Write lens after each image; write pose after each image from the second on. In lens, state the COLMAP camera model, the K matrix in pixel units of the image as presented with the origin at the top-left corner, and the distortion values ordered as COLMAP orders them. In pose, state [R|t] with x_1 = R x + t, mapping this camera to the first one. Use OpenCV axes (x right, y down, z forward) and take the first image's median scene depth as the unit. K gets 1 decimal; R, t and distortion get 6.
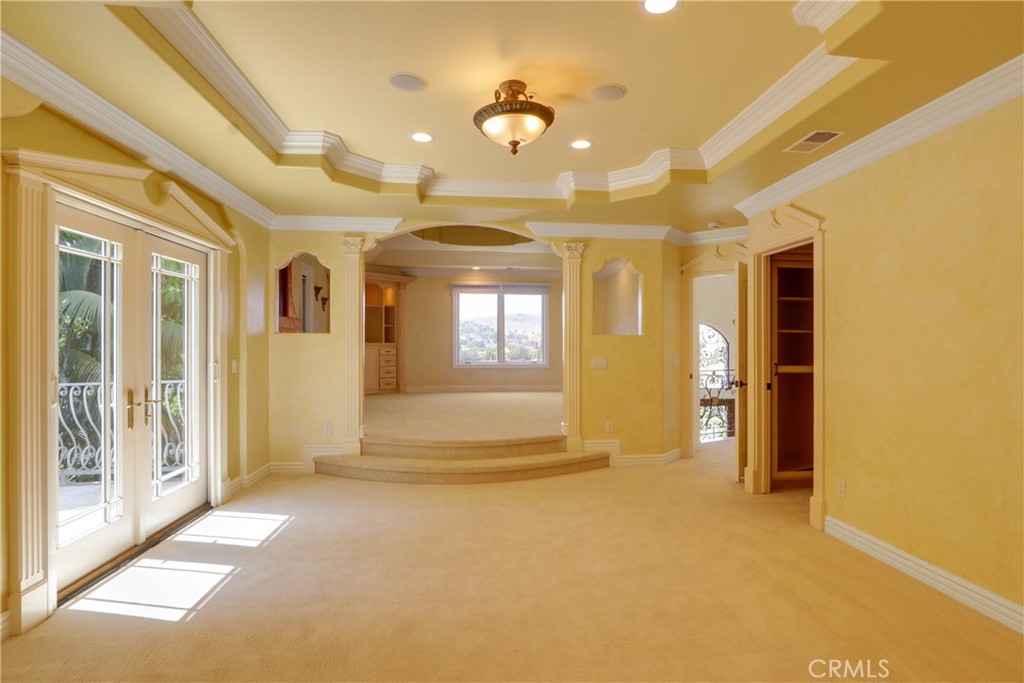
lens RADIAL K [[530.8, 0, 522.0], [0, 530.8, 344.3], [0, 0, 1]] dist [-0.007652, -0.000487]
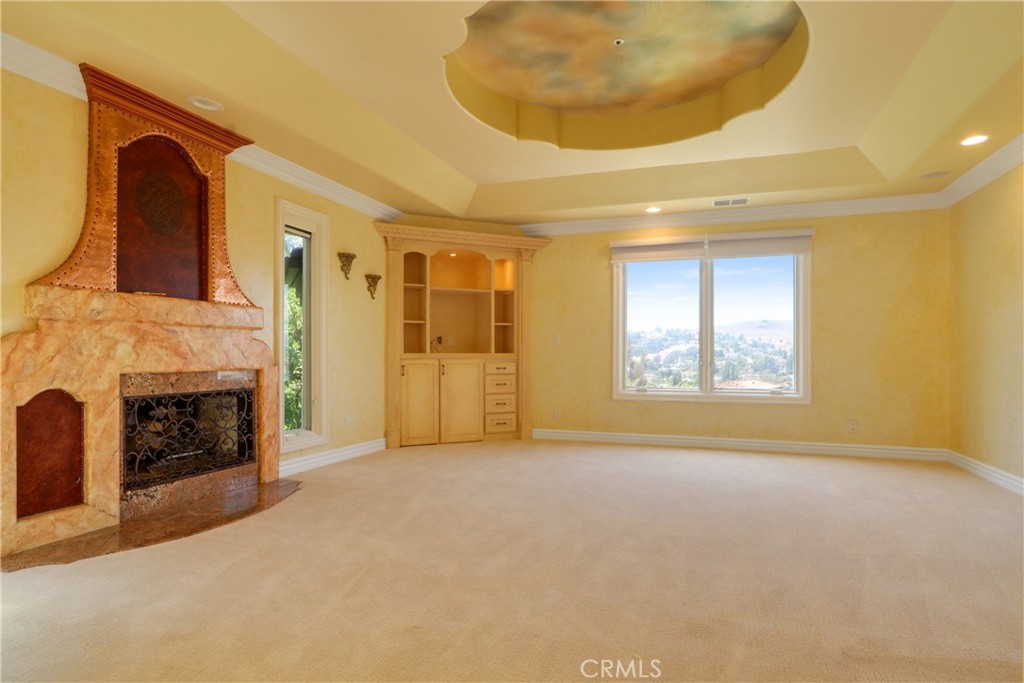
lens RADIAL K [[530.8, 0, 522.2], [0, 530.8, 348.1], [0, 0, 1]] dist [-0.007652, -0.000487]
pose [[0.907450, -0.003677, -0.420143, 0.014358], [-0.000663, 0.999948, -0.010183, -0.002444], [0.420159, 0.009519, 0.907401, 0.472599]]
